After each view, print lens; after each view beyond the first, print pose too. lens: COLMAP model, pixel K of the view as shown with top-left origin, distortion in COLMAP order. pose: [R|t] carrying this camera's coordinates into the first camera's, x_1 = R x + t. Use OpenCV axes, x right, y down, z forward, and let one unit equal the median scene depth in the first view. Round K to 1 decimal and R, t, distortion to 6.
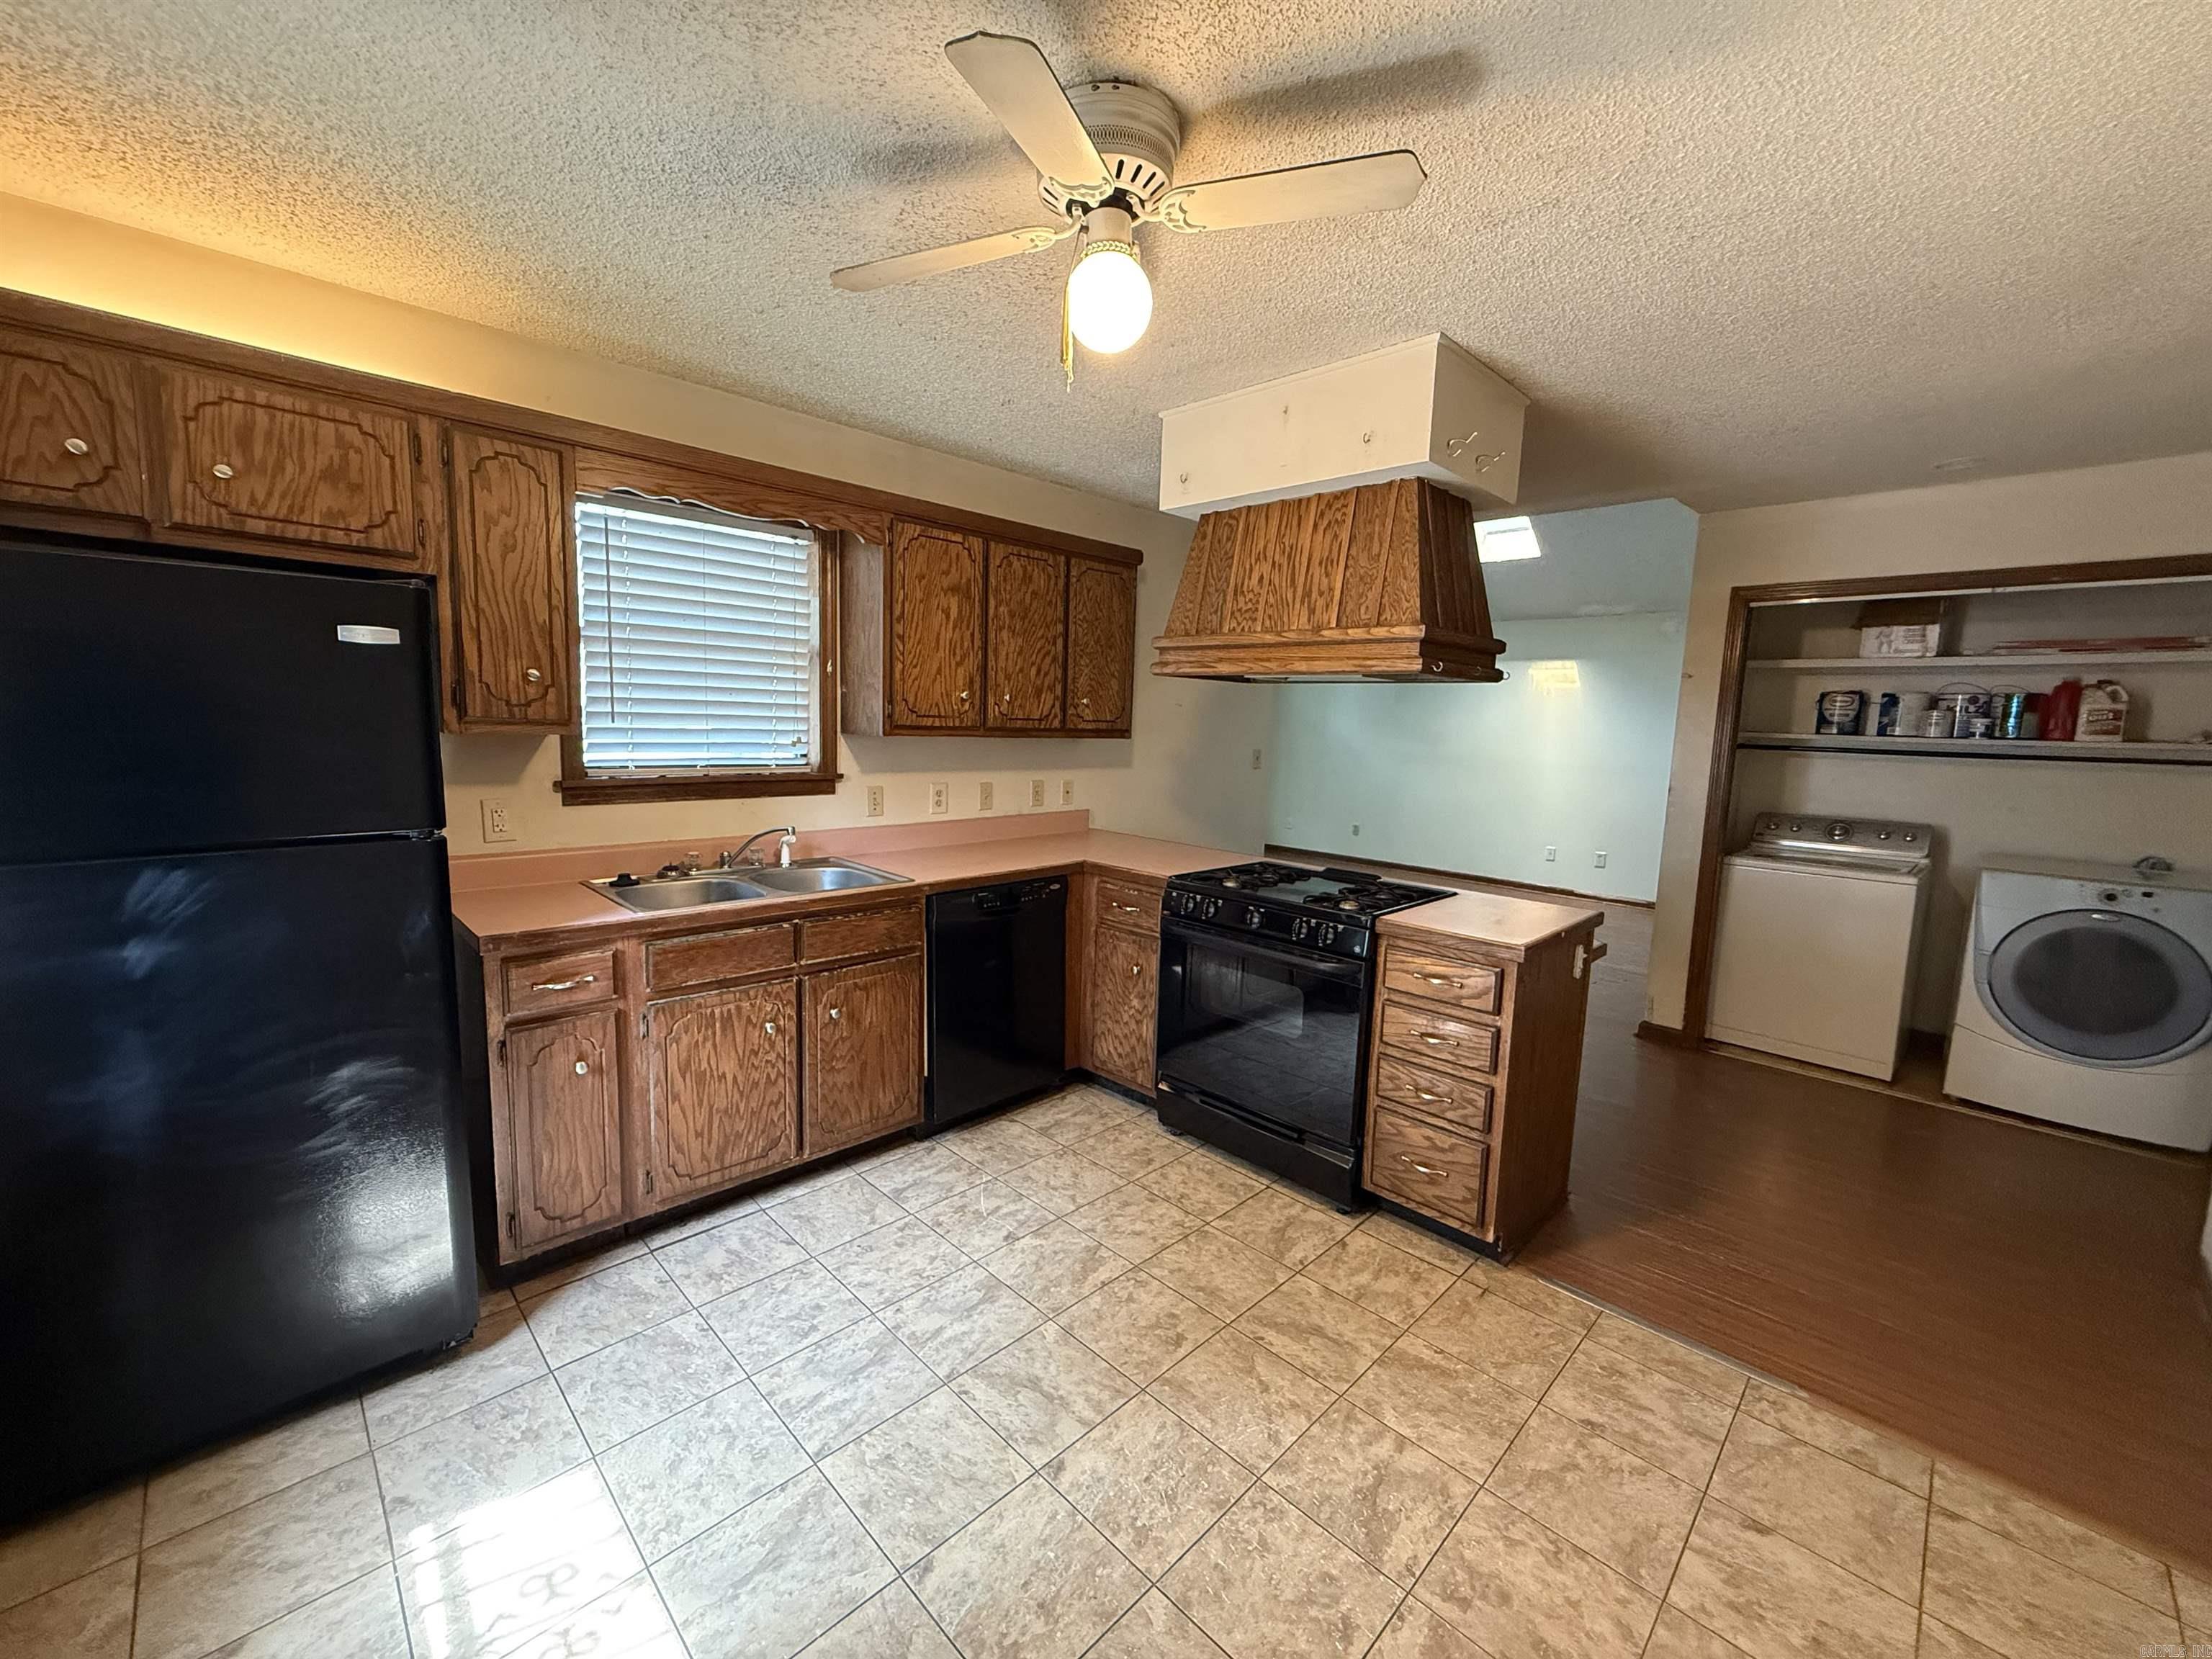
lens RADIAL K [[880.8, 0, 1102.9], [0, 880.8, 824.2], [0, 0, 1]] dist [0.002809, -0.000758]
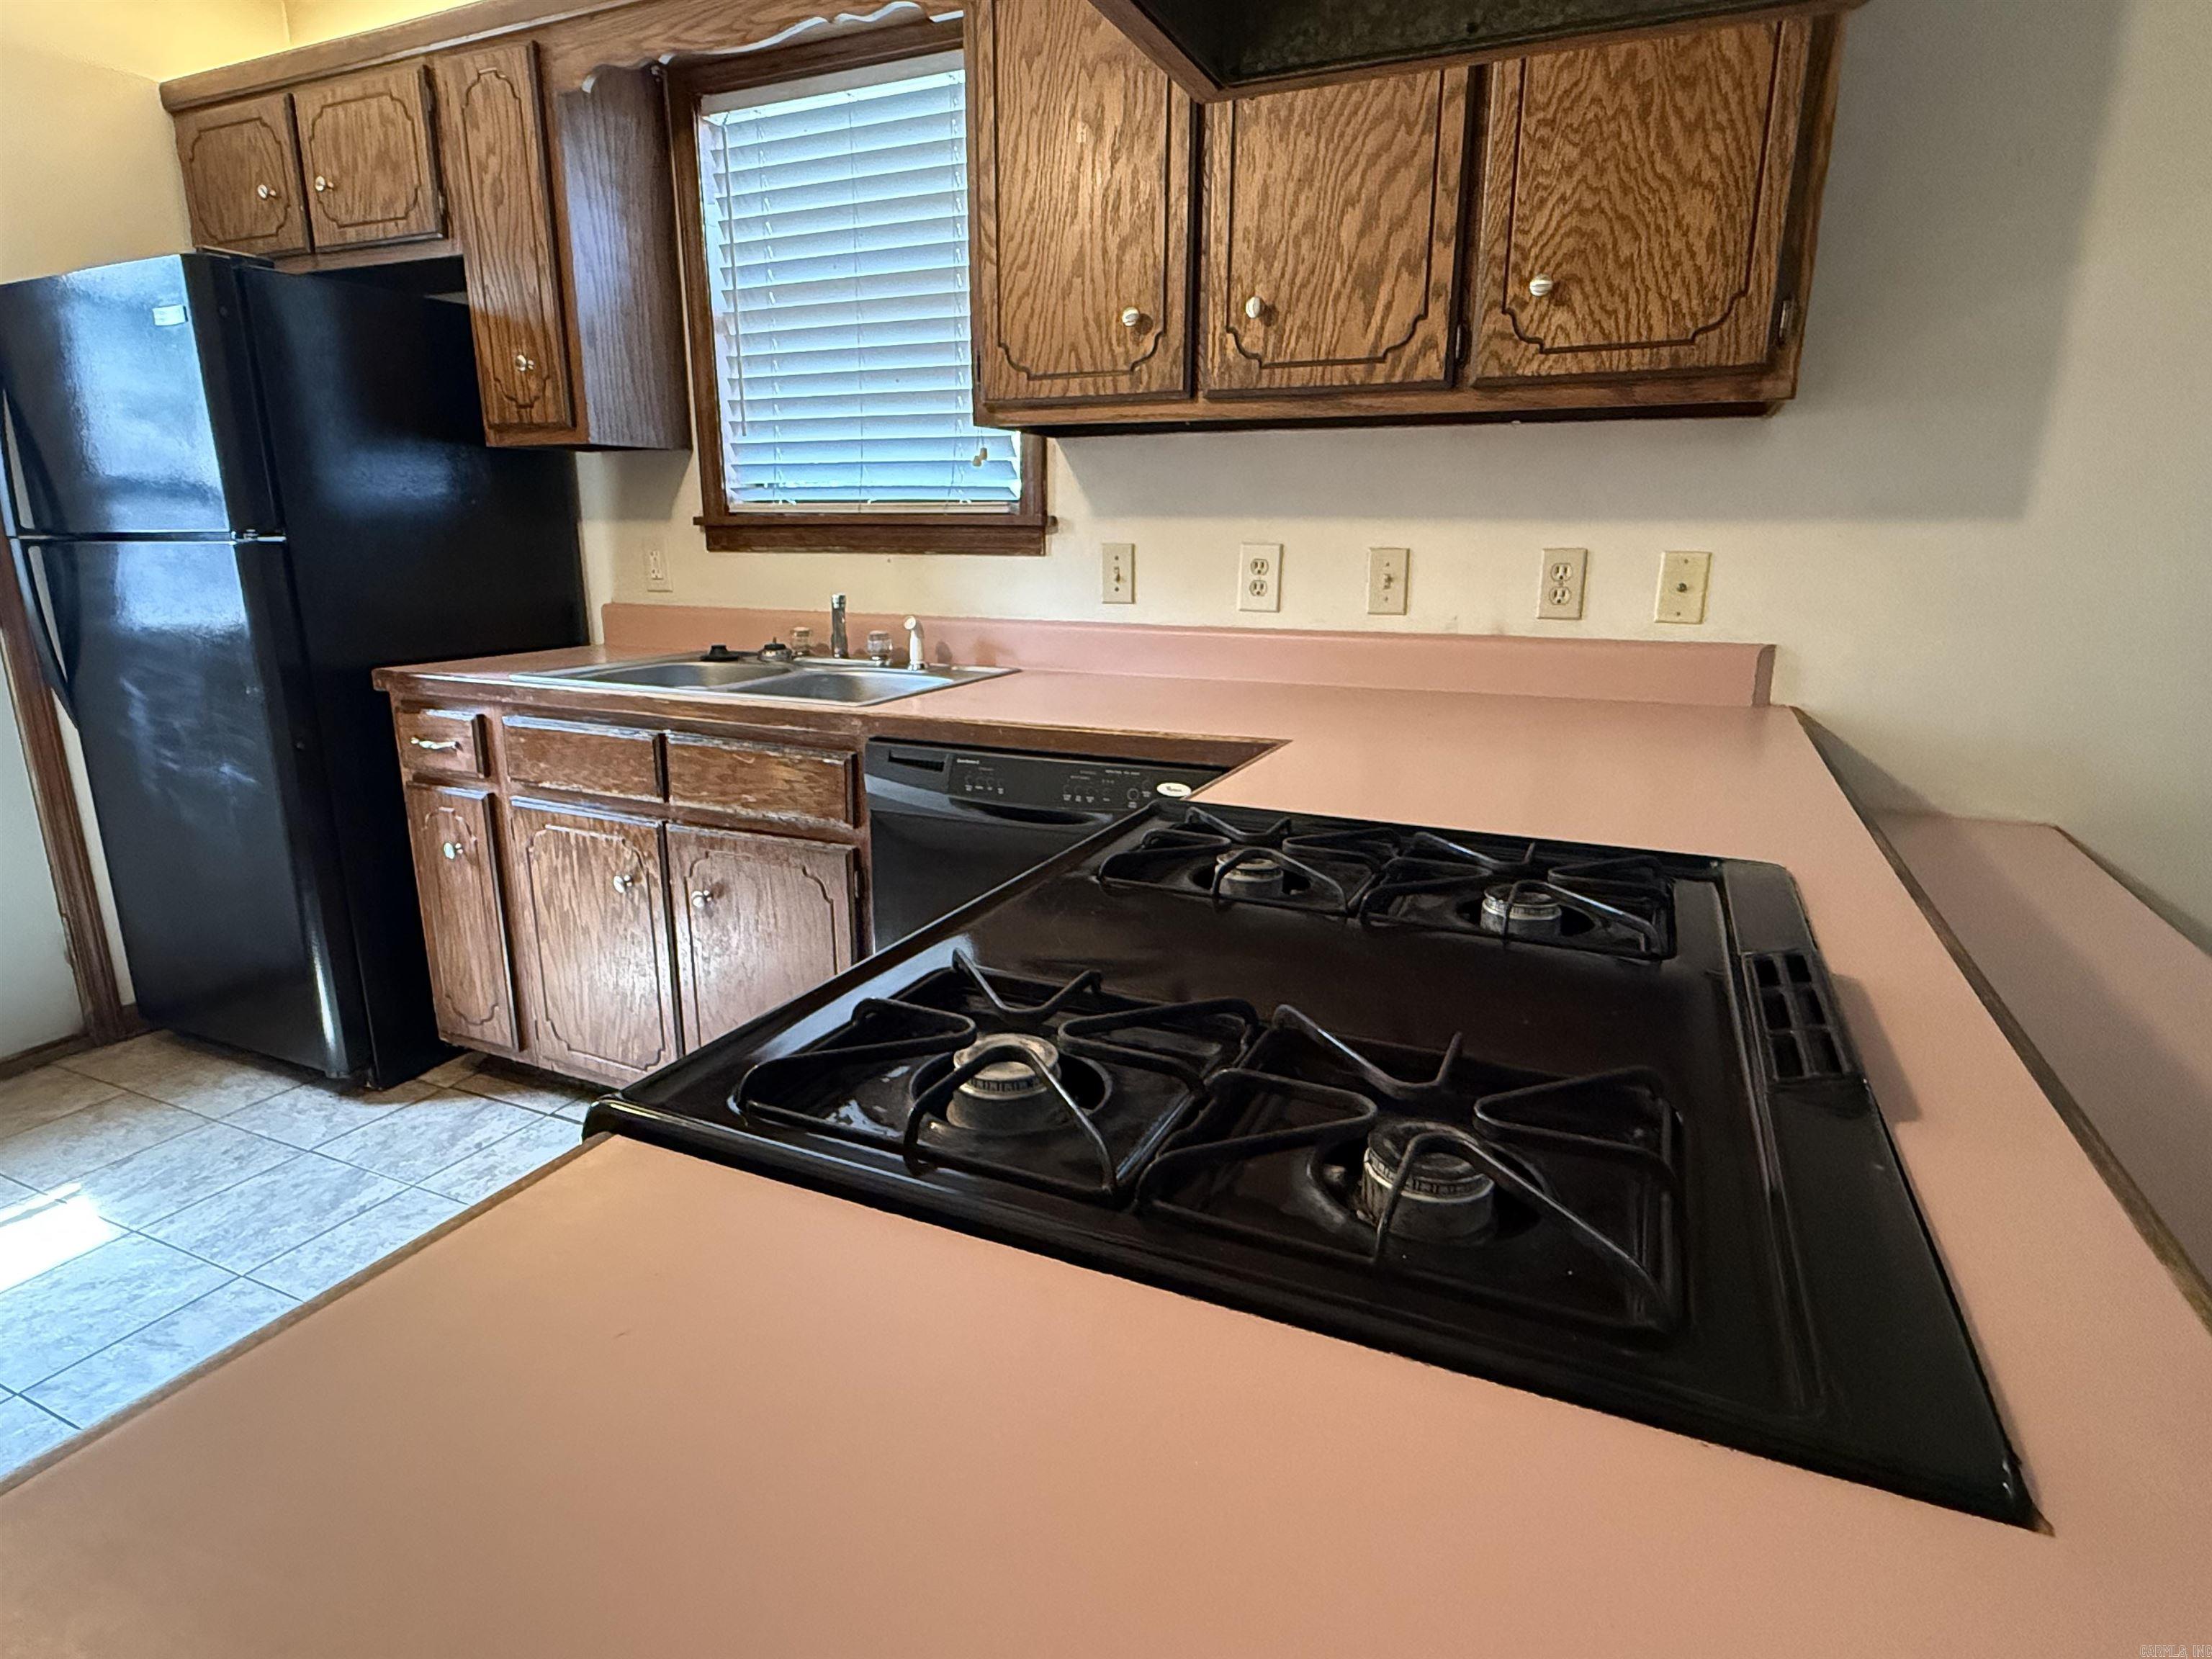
lens RADIAL K [[1194.2, 0, 1091.6], [0, 1194.2, 830.2], [0, 0, 1]] dist [0.000421, 0.000708]
pose [[0.343307, 0.202164, -0.917208, 0.638337], [-0.105379, 0.978685, 0.176272, -0.001140], [0.933293, 0.036139, 0.357293, 1.172079]]
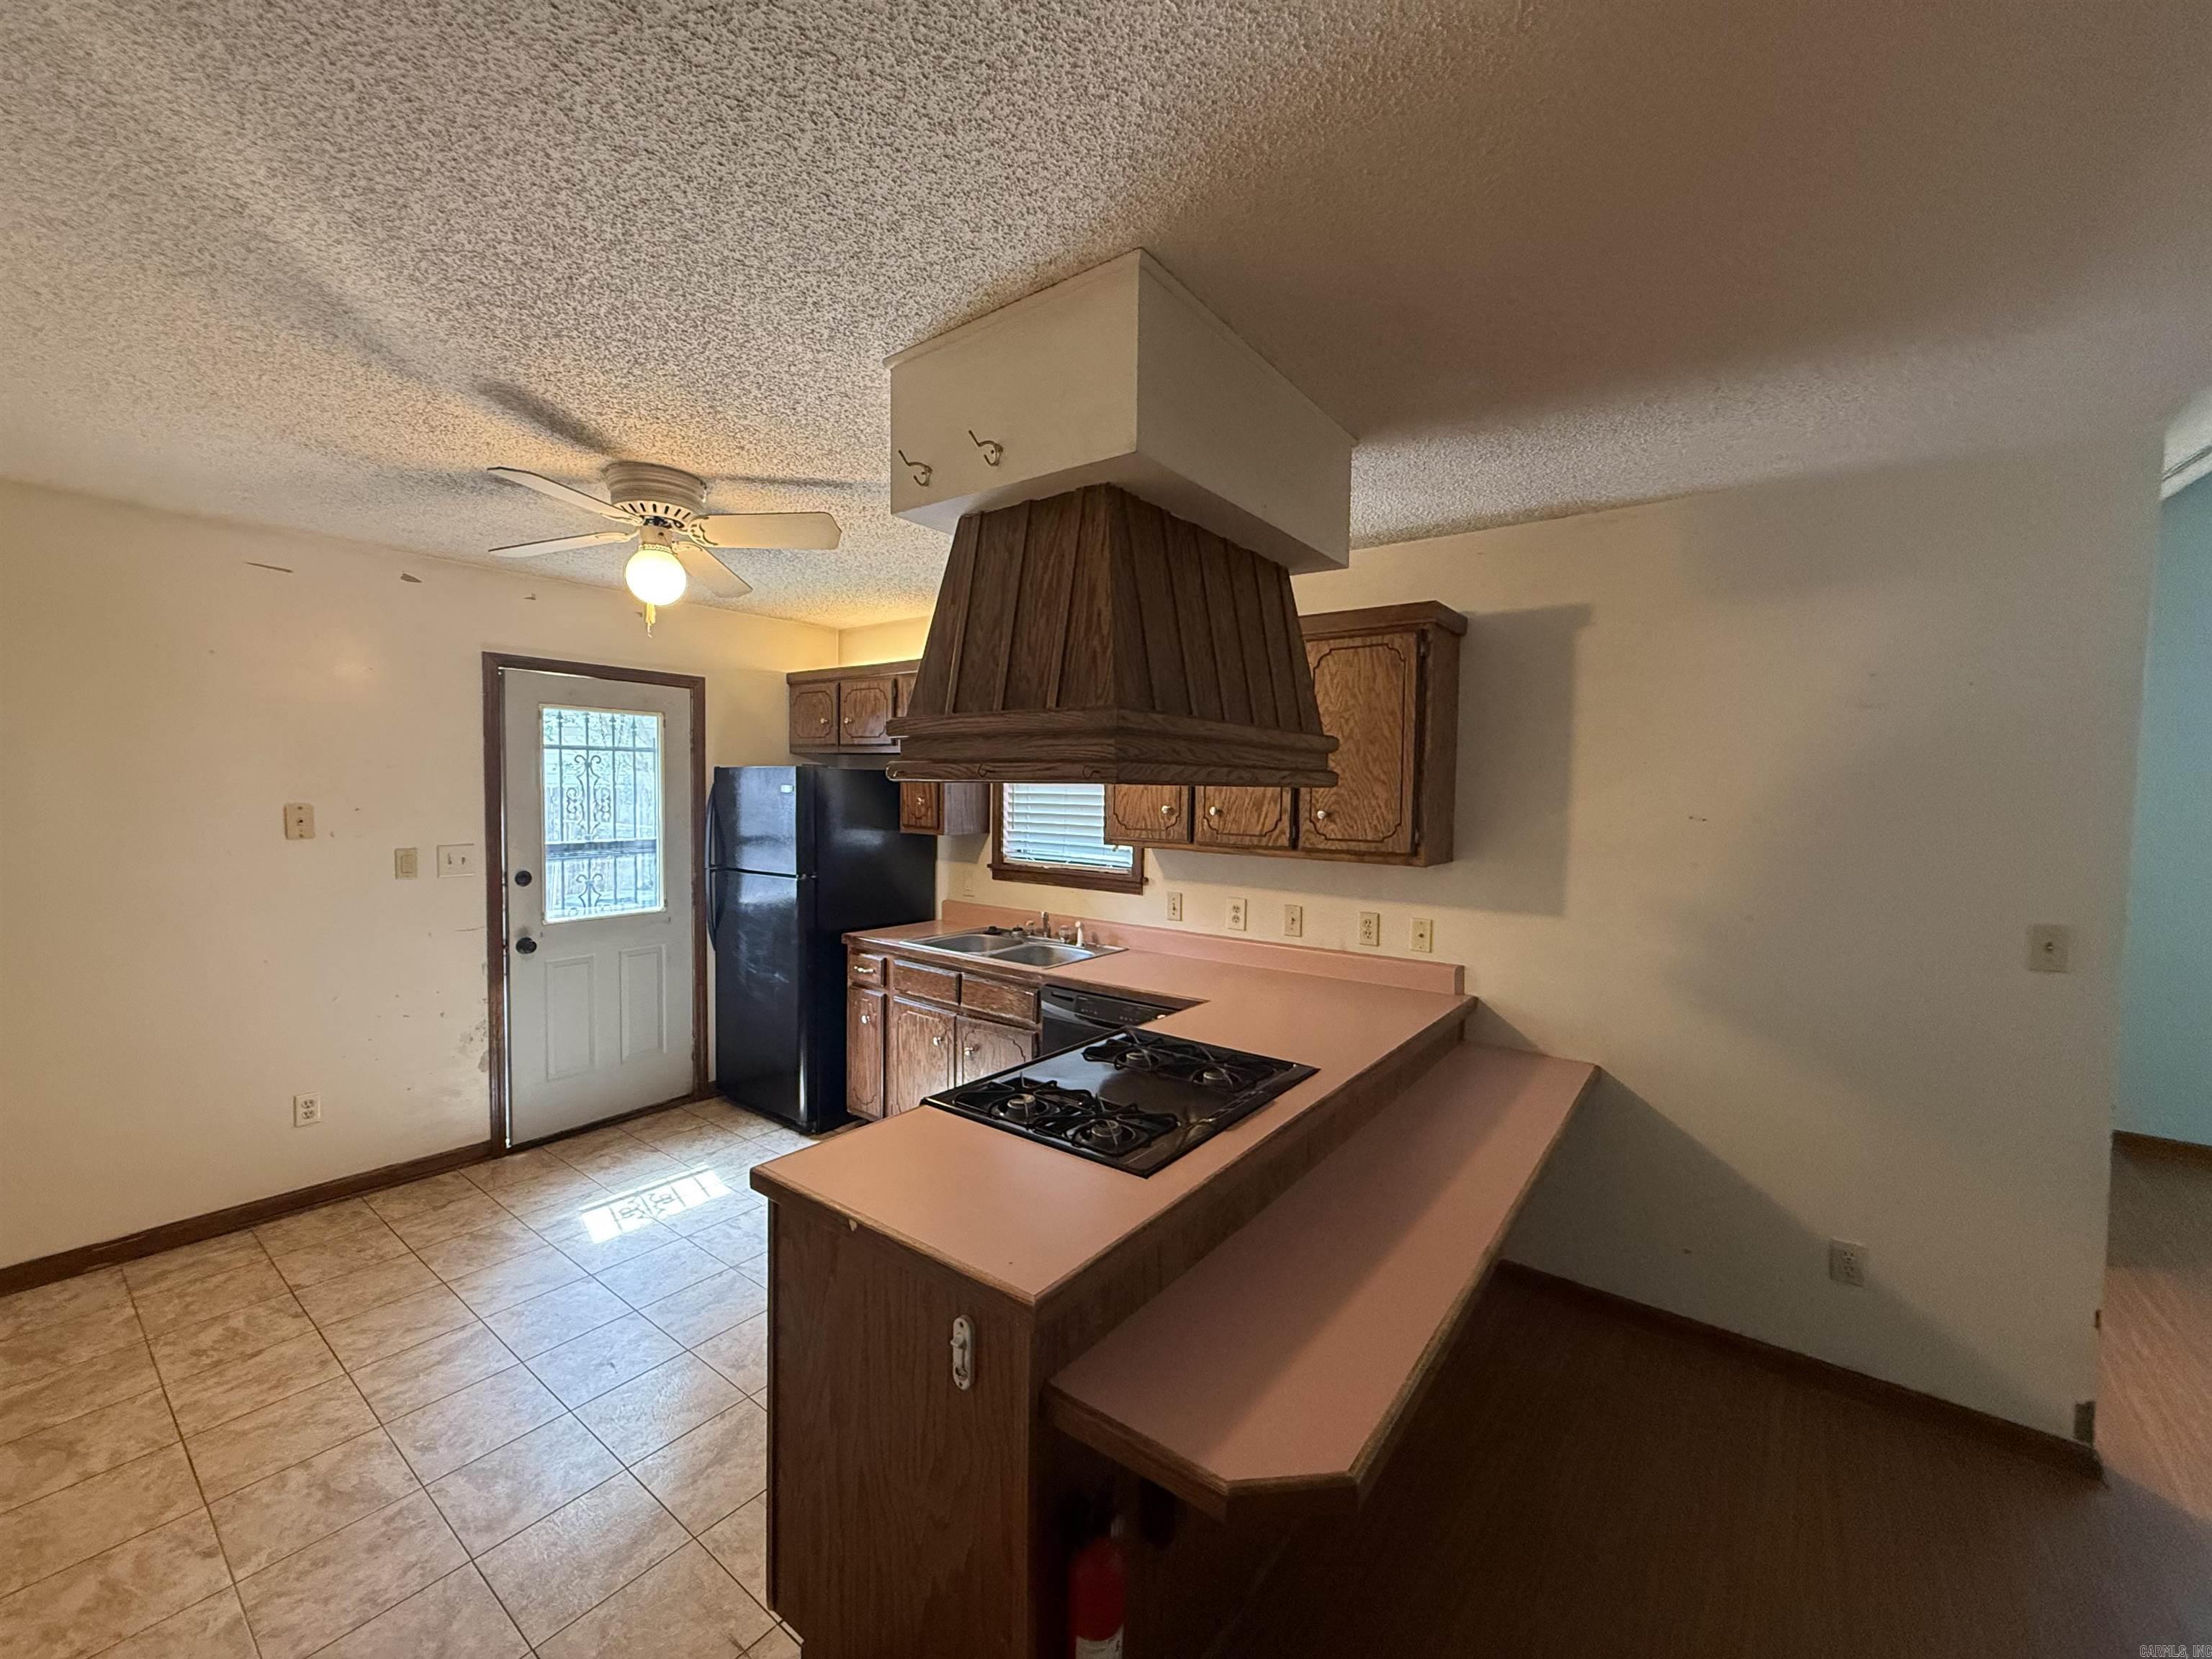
lens RADIAL K [[880.8, 0, 1096.5], [0, 880.8, 824.5], [0, 0, 1]] dist [0.002809, -0.000758]
pose [[0.133641, 0.010208, -0.990977, 1.252299], [-0.131822, 0.991245, -0.007567, -0.165664], [0.982224, 0.131643, 0.133816, 1.183207]]
